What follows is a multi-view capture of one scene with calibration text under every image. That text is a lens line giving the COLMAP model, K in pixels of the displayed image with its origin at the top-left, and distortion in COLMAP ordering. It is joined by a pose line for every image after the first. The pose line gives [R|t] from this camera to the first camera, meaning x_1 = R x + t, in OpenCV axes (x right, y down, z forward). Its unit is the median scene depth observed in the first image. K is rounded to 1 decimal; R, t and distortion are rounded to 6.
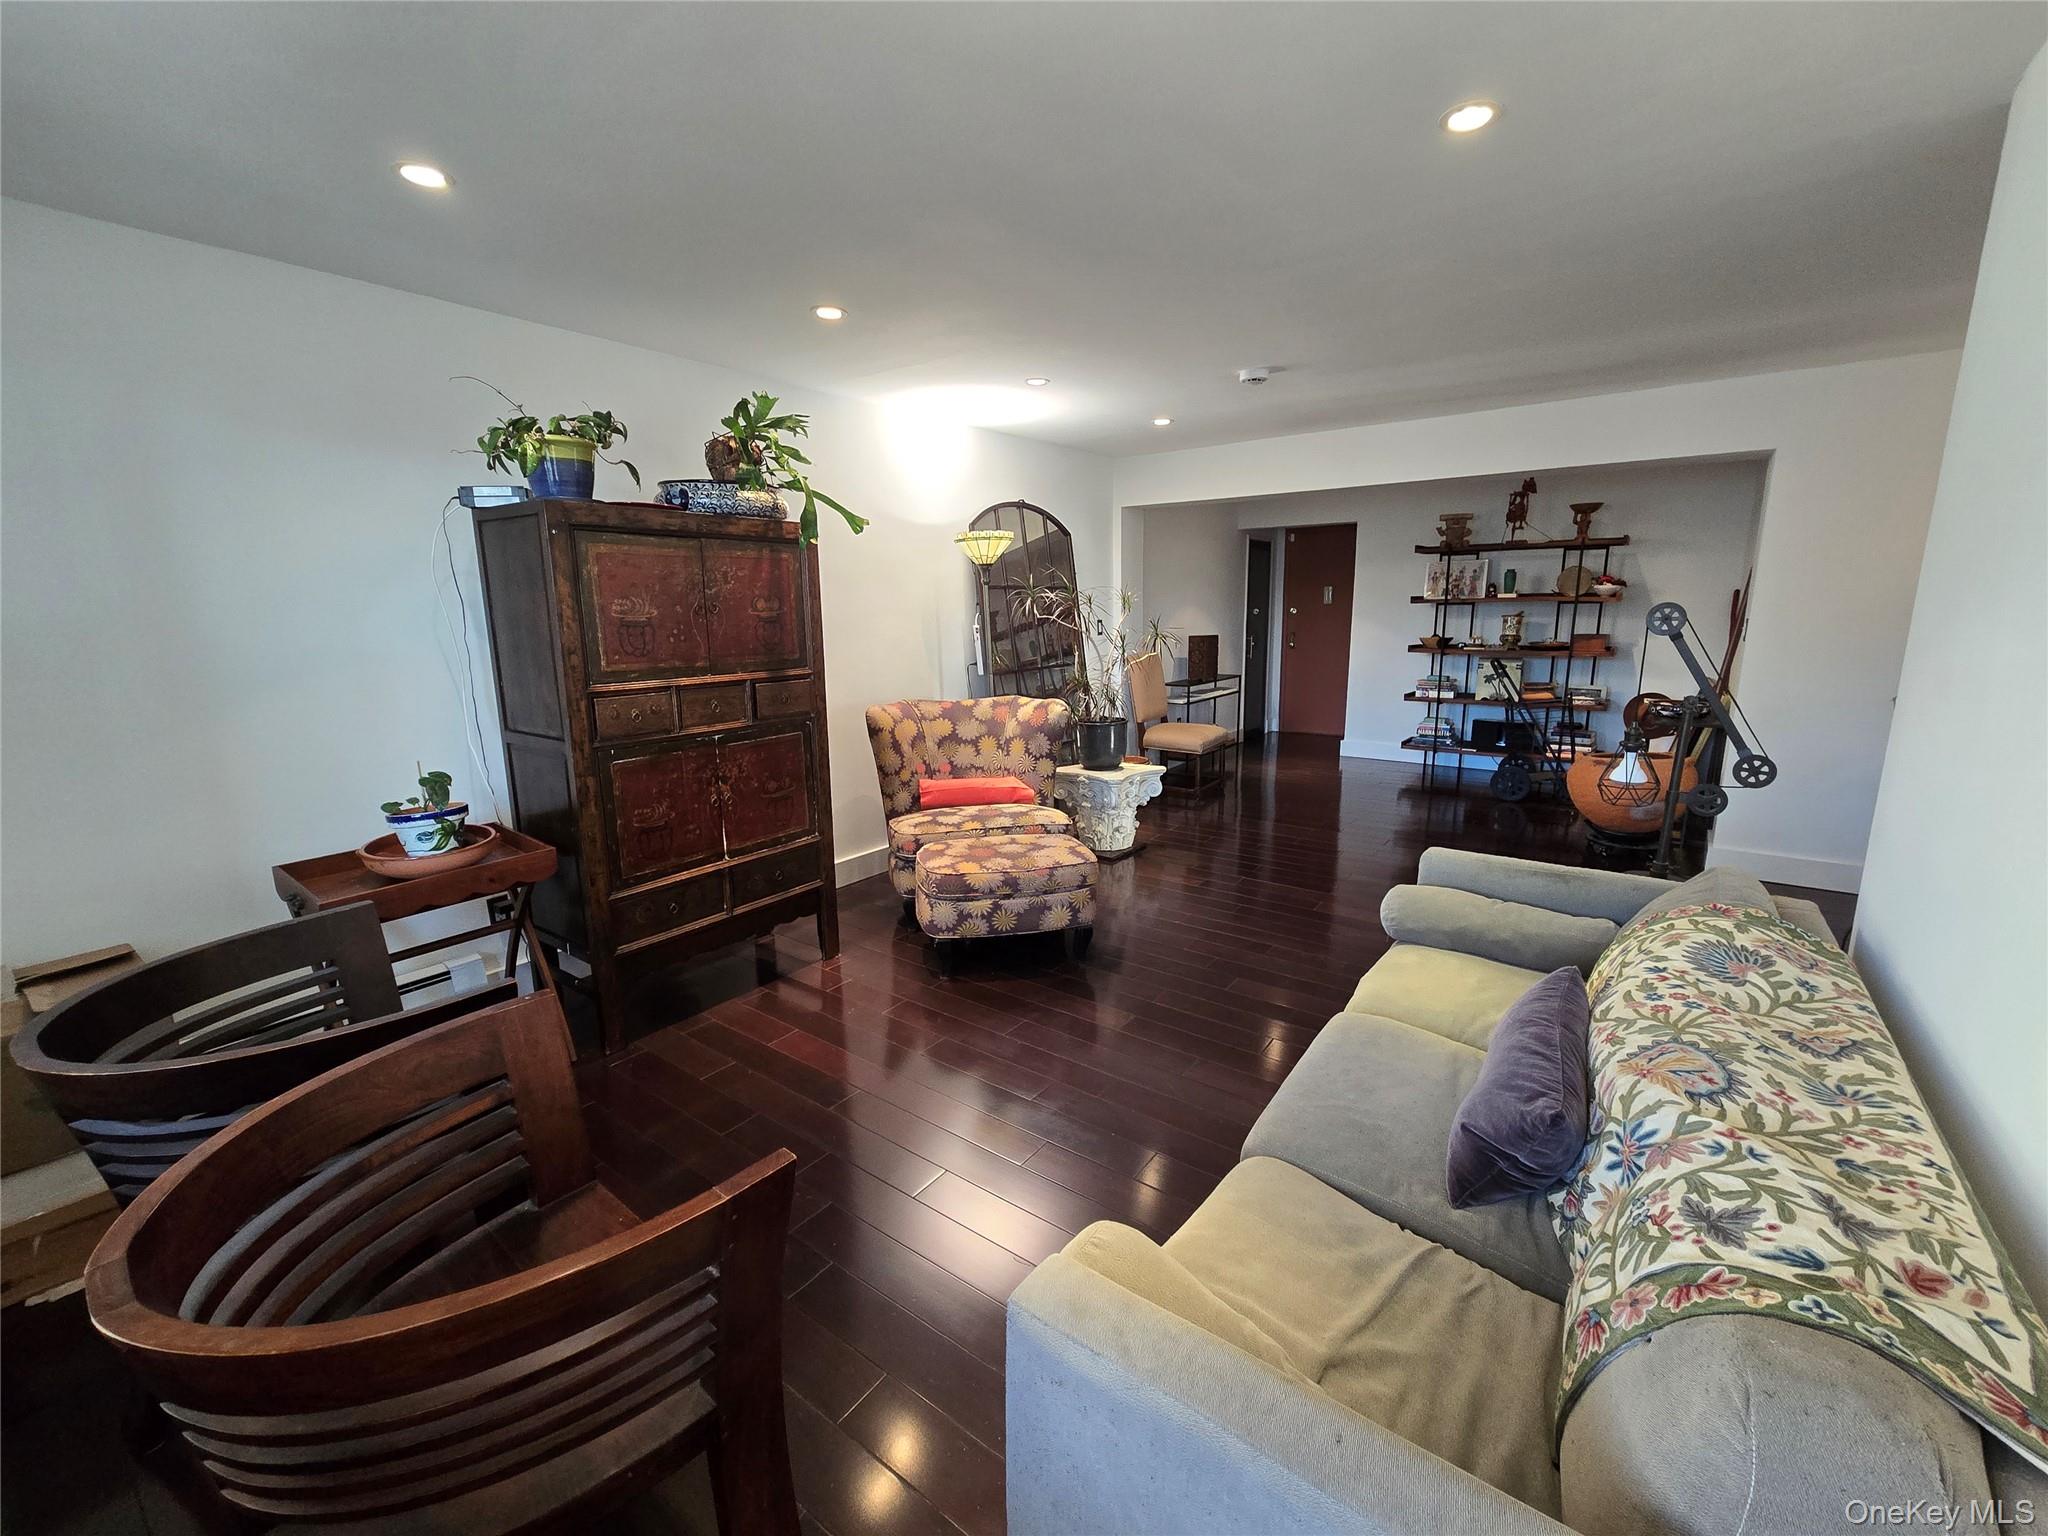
lens RADIAL K [[833.0, 0, 1019.8], [0, 833.0, 770.3], [0, 0, 1]] dist [0.001413, 0.000028]
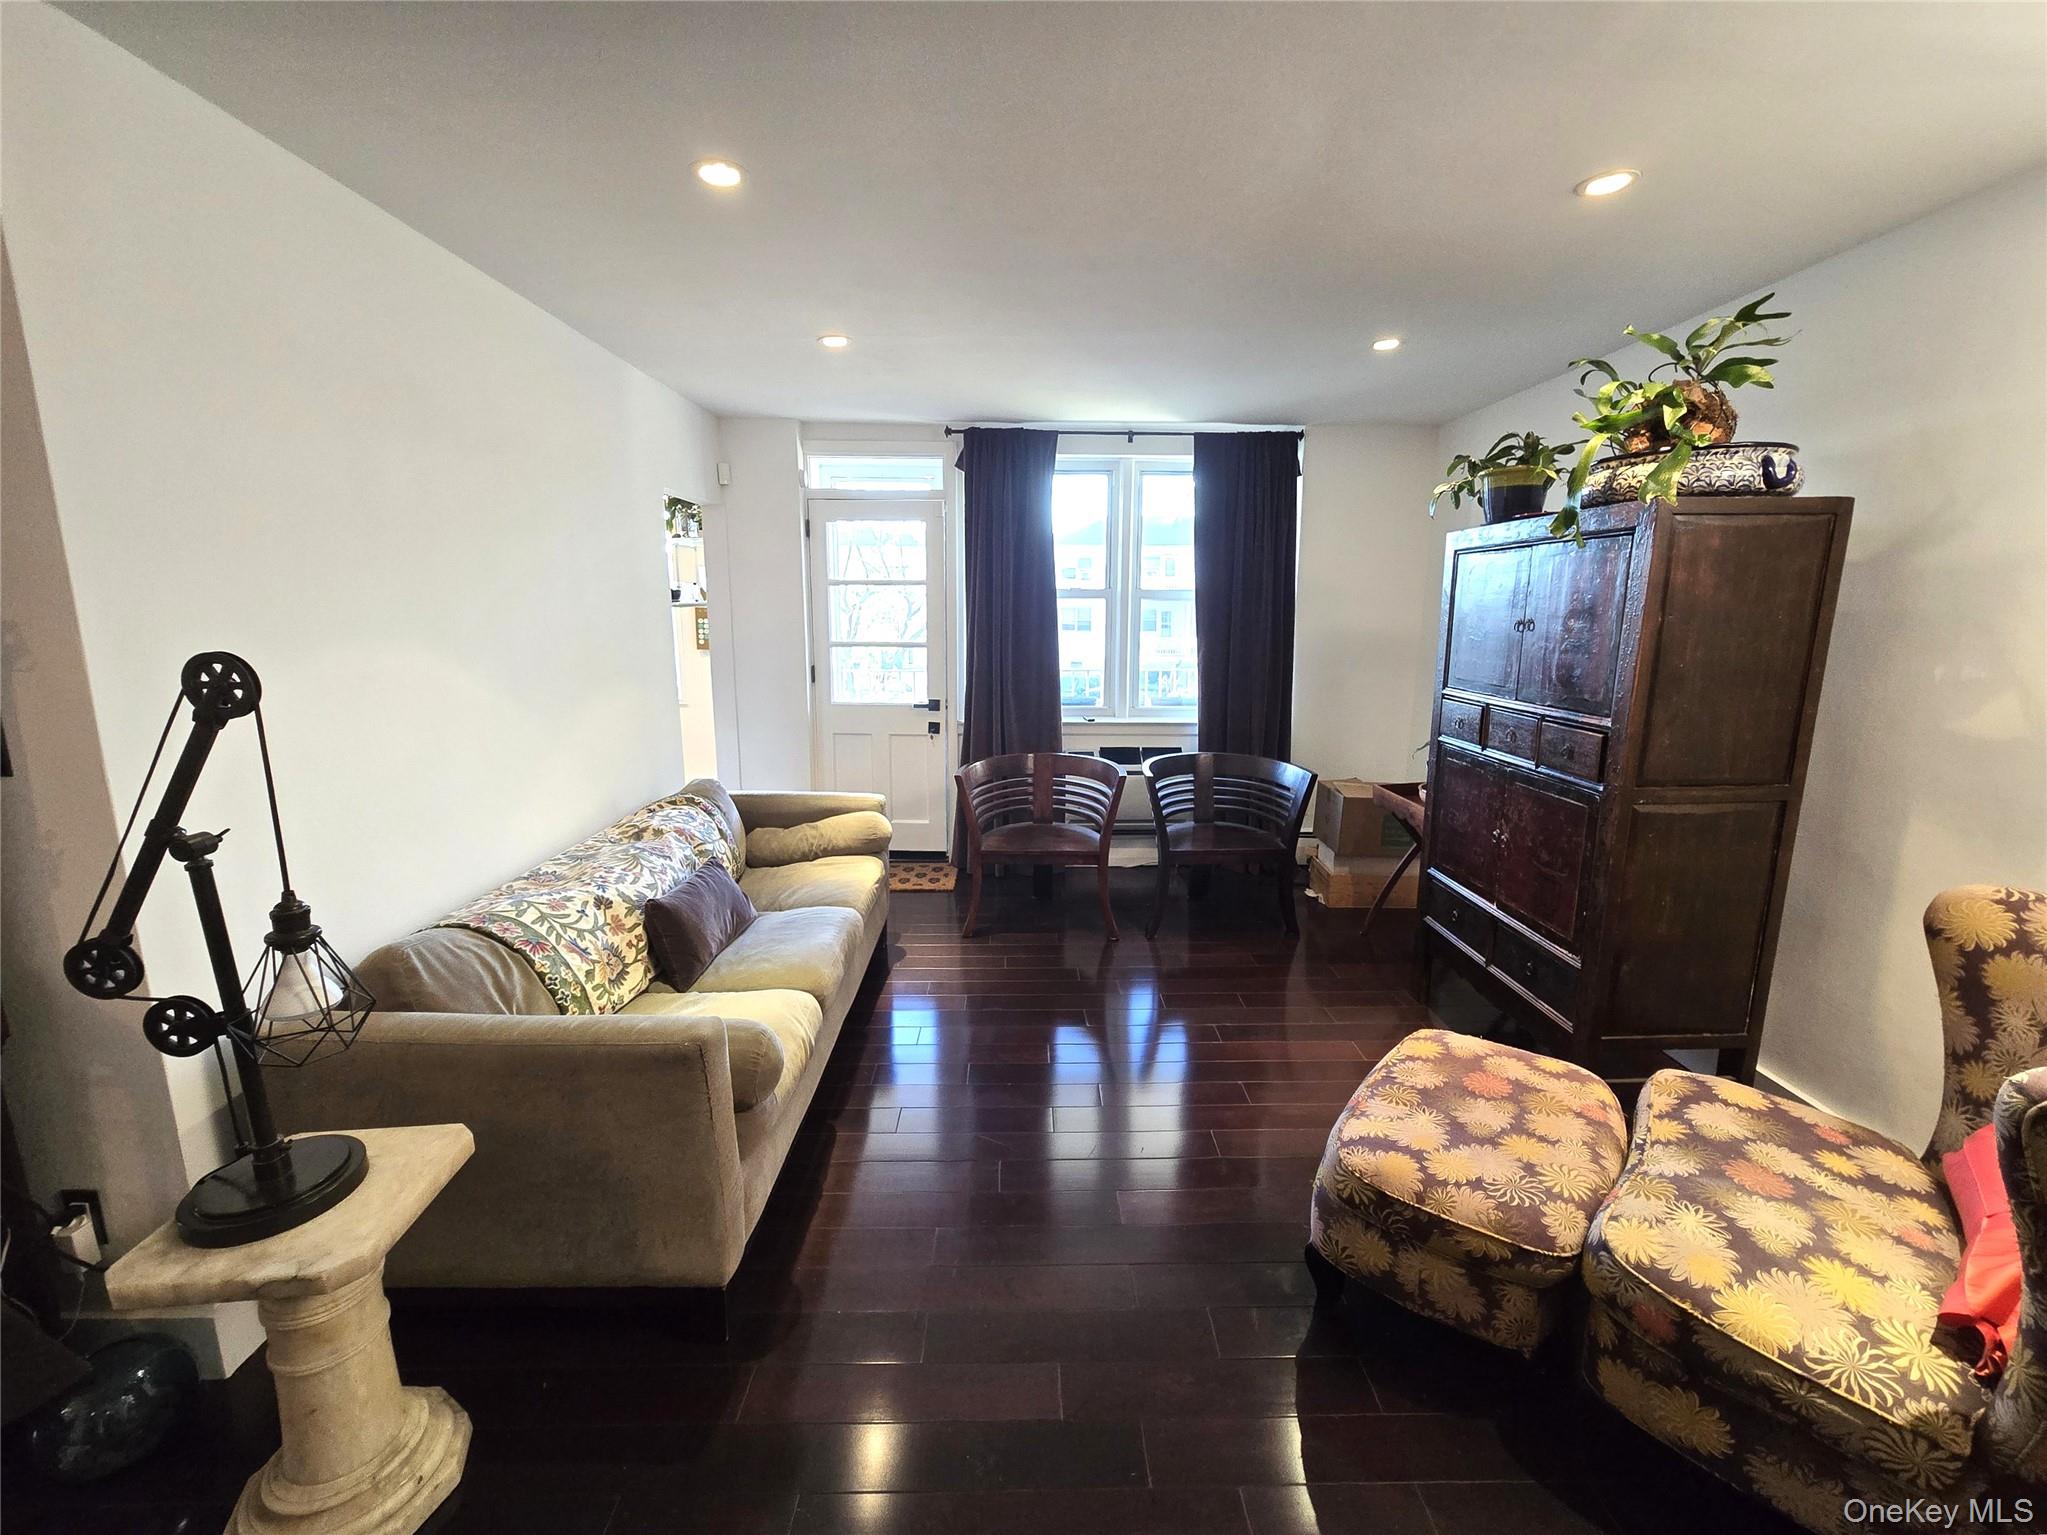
lens RADIAL K [[832.6, 0, 1029.2], [0, 832.6, 762.7], [0, 0, 1]] dist [0.001413, 0.000028]
pose [[-0.785364, 0.125991, -0.606078, 0.607248], [-0.112977, 0.933453, 0.340443, -0.306434], [0.608638, 0.335844, -0.718866, 1.411310]]
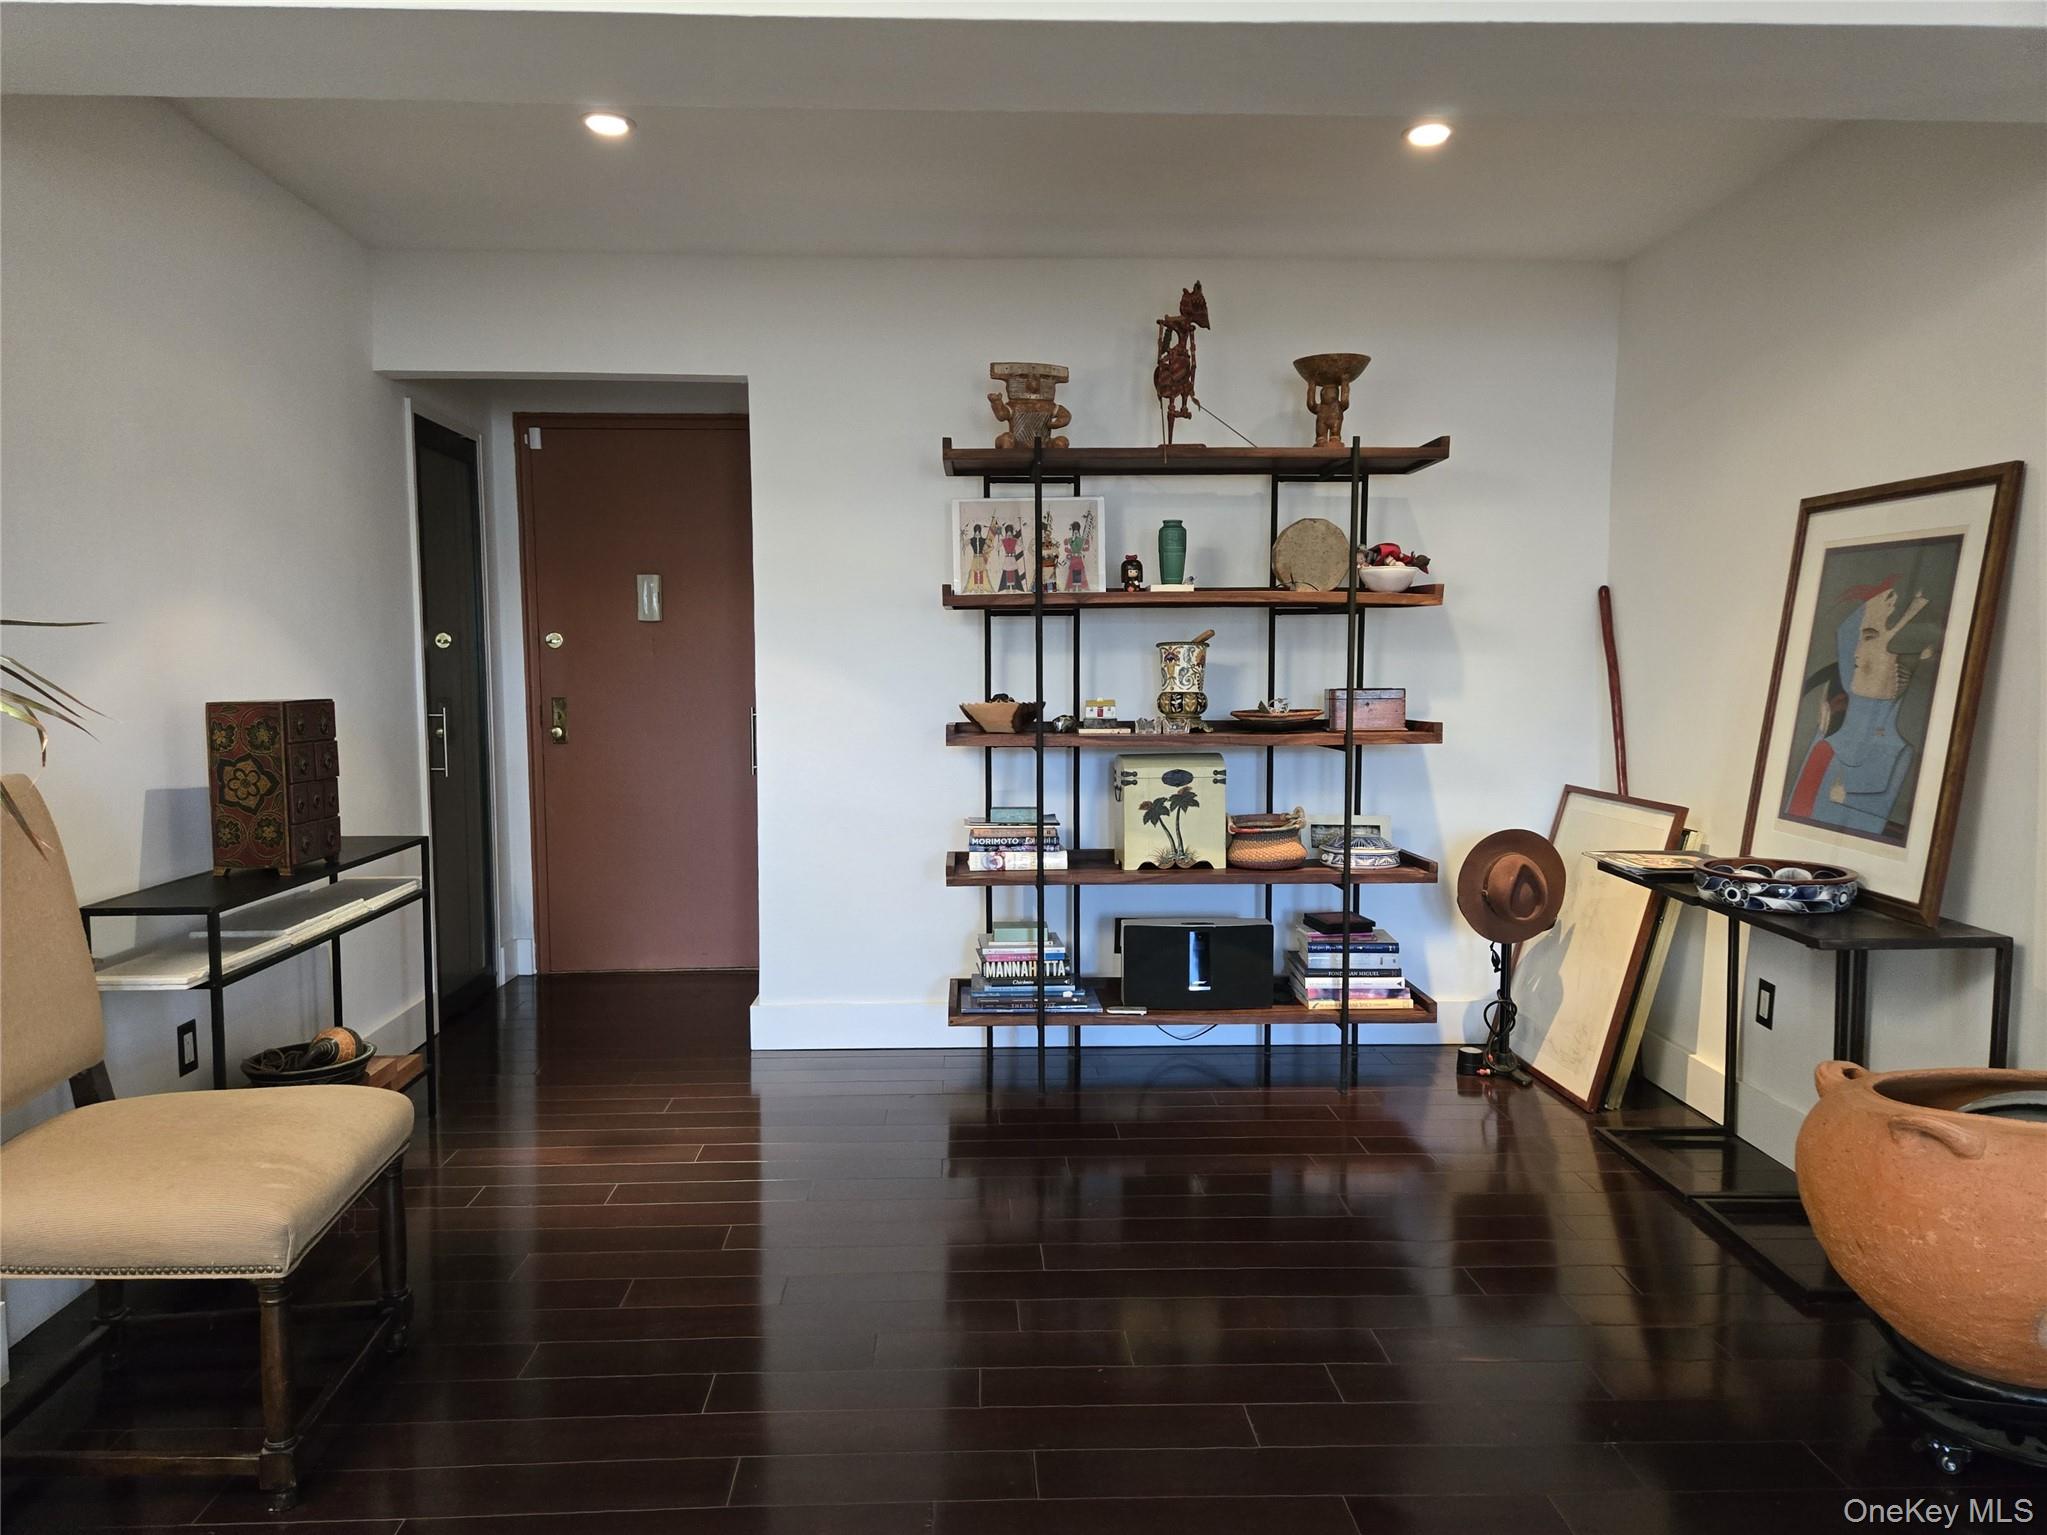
lens RADIAL K [[1383.4, 0, 1018.9], [0, 1383.4, 776.6], [0, 0, 1]] dist [0.082139, -0.000055]
pose [[0.769871, -0.038200, 0.637055, 0.126614], [0.115932, 0.989970, -0.080740, -0.080680], [-0.627581, 0.136014, 0.766578, 0.554918]]
